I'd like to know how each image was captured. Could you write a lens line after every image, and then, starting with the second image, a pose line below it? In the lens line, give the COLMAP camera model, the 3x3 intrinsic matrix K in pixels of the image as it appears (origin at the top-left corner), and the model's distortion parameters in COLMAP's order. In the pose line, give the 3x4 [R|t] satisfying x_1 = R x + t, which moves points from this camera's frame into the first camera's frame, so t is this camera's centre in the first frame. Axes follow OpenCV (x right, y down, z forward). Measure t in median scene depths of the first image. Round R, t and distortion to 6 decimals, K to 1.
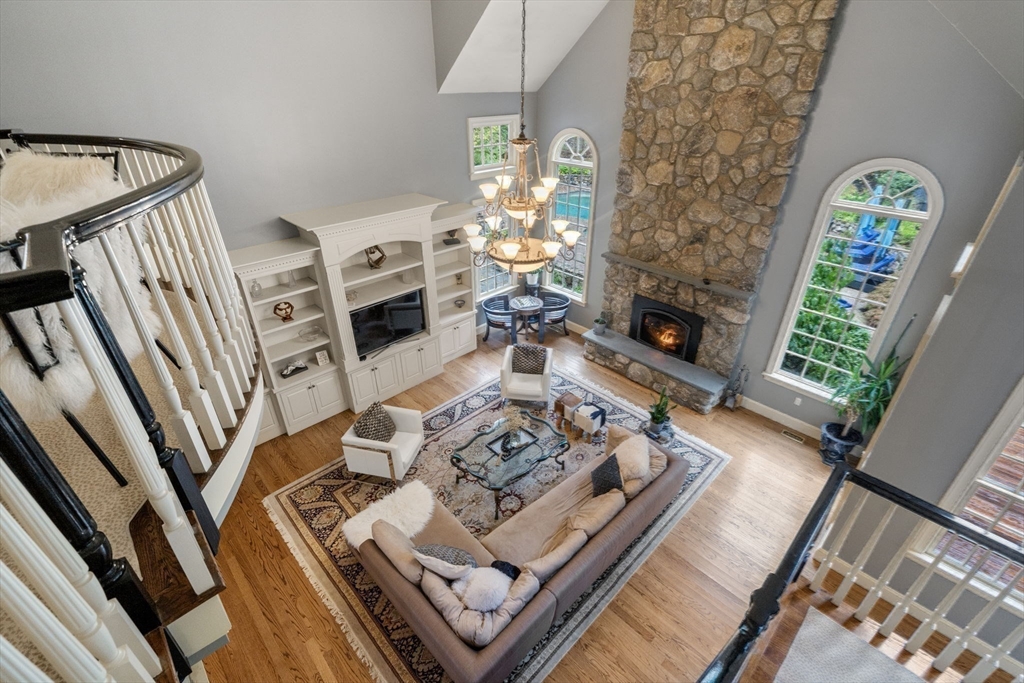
lens RADIAL K [[465.4, 0, 513.7], [0, 465.4, 344.5], [0, 0, 1]] dist [0.001498, 0.000260]
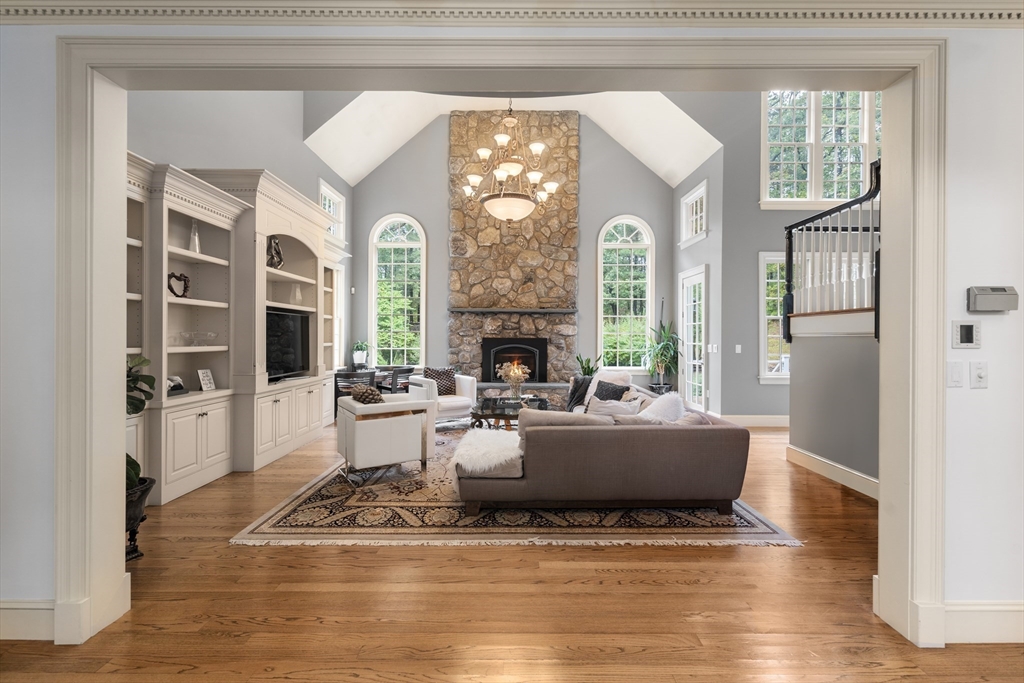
lens RADIAL K [[468.5, 0, 517.1], [0, 468.5, 338.0], [0, 0, 1]] dist [-0.001656, -0.000039]
pose [[0.691922, -0.000381, 0.721972, -0.597072], [0.359167, 0.867657, -0.343758, 0.369948], [-0.626294, 0.497162, 0.600488, 0.306897]]
